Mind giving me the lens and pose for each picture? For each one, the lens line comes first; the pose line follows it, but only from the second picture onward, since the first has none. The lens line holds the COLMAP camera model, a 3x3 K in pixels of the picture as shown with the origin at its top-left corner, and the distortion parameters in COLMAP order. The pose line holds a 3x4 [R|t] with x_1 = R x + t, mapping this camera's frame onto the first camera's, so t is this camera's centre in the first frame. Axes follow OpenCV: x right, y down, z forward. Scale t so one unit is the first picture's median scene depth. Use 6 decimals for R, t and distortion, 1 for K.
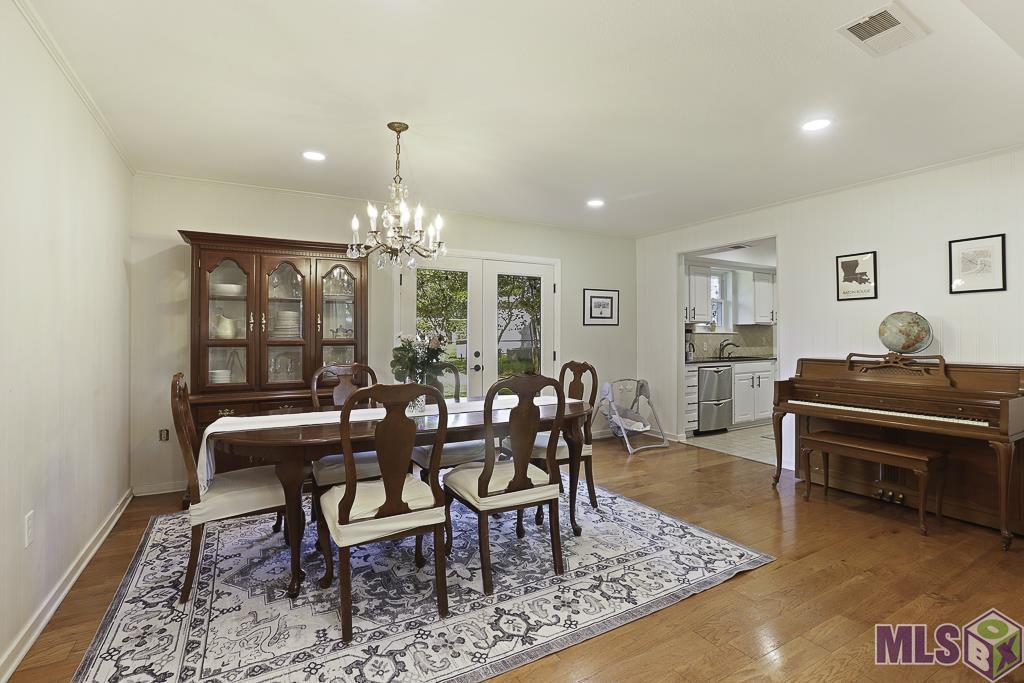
lens RADIAL K [[481.5, 0, 519.4], [0, 481.5, 330.6], [0, 0, 1]] dist [-0.038631, 0.016664]
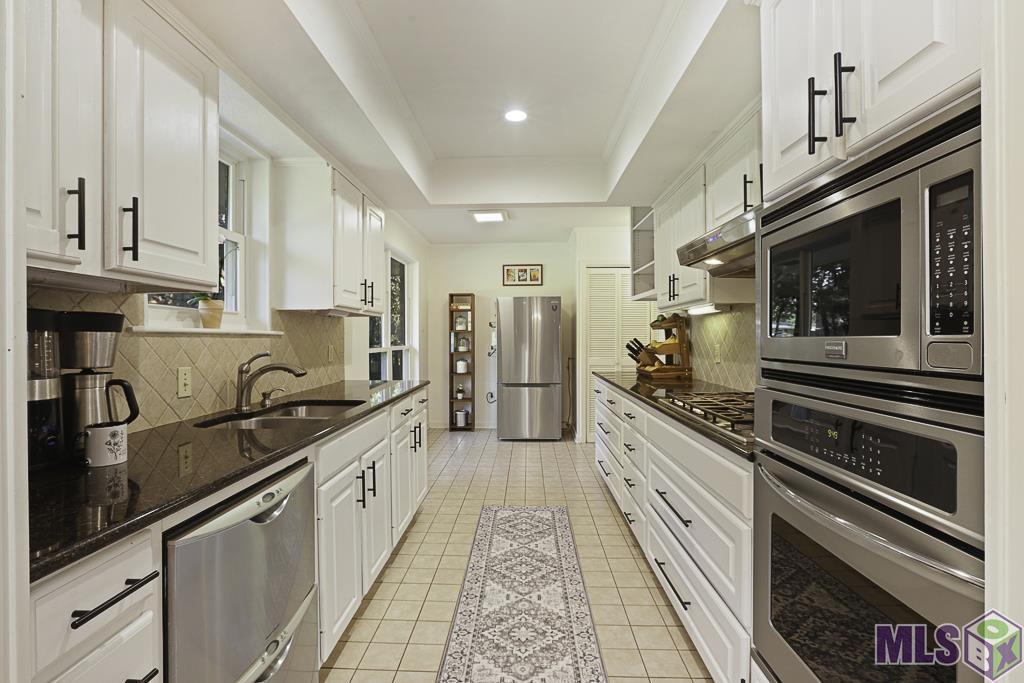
lens RADIAL K [[481.5, 0, 510.0], [0, 481.5, 337.8], [0, 0, 1]] dist [-0.038631, 0.016664]
pose [[0.539203, -0.002047, 0.842173, 0.436710], [-0.009341, 0.999921, 0.008412, 0.007349], [-0.842124, -0.012402, 0.539141, 1.173289]]
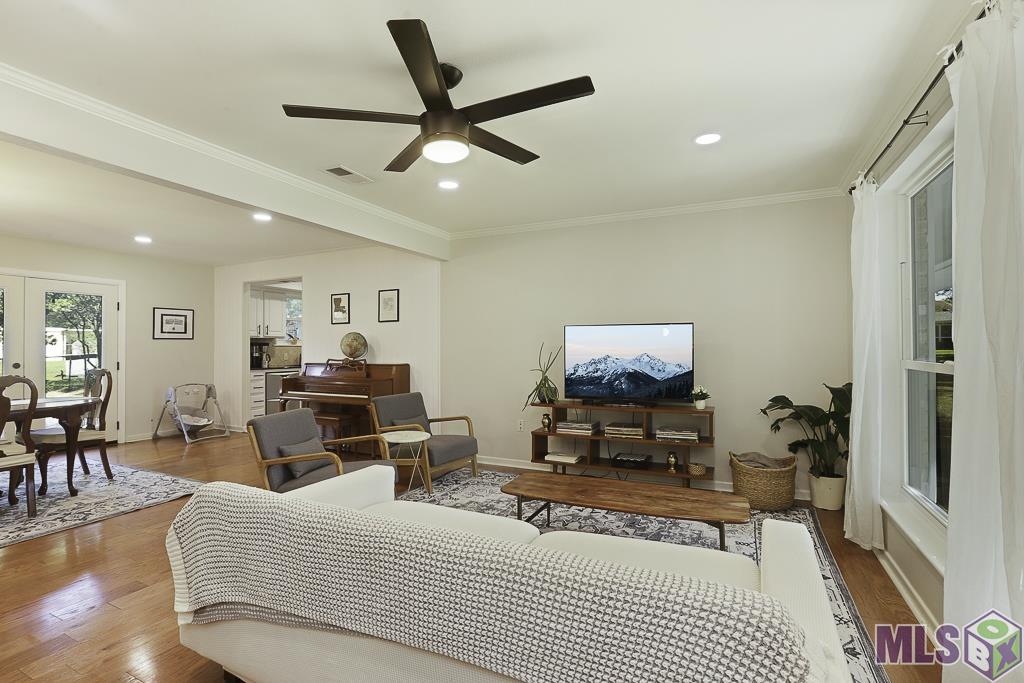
lens RADIAL K [[481.5, 0, 506.1], [0, 481.5, 343.6], [0, 0, 1]] dist [-0.038631, 0.016664]
pose [[0.835492, 0.002003, 0.549499, 0.306132], [-0.001845, 0.999998, -0.000841, -0.001152], [-0.549500, -0.000312, 0.835494, -0.581939]]
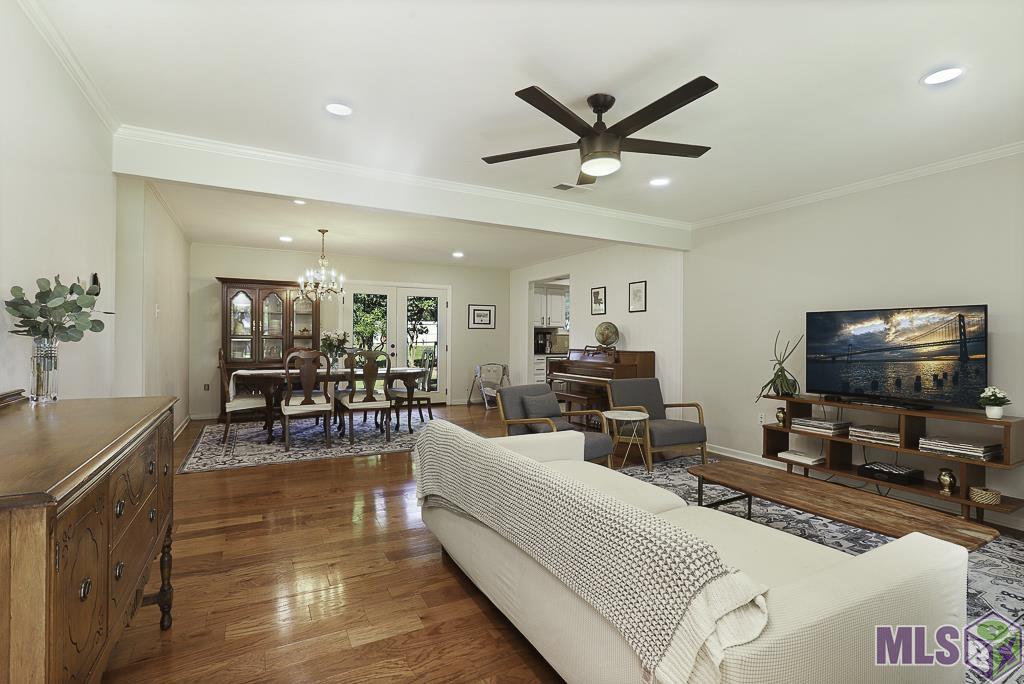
lens RADIAL K [[481.5, 0, 507.6], [0, 481.5, 336.3], [0, 0, 1]] dist [-0.038631, 0.016664]
pose [[0.999247, 0.007362, -0.038087, 0.447655], [-0.007157, 0.999959, 0.005514, 0.006098], [0.038126, -0.005237, 0.999259, -0.739928]]
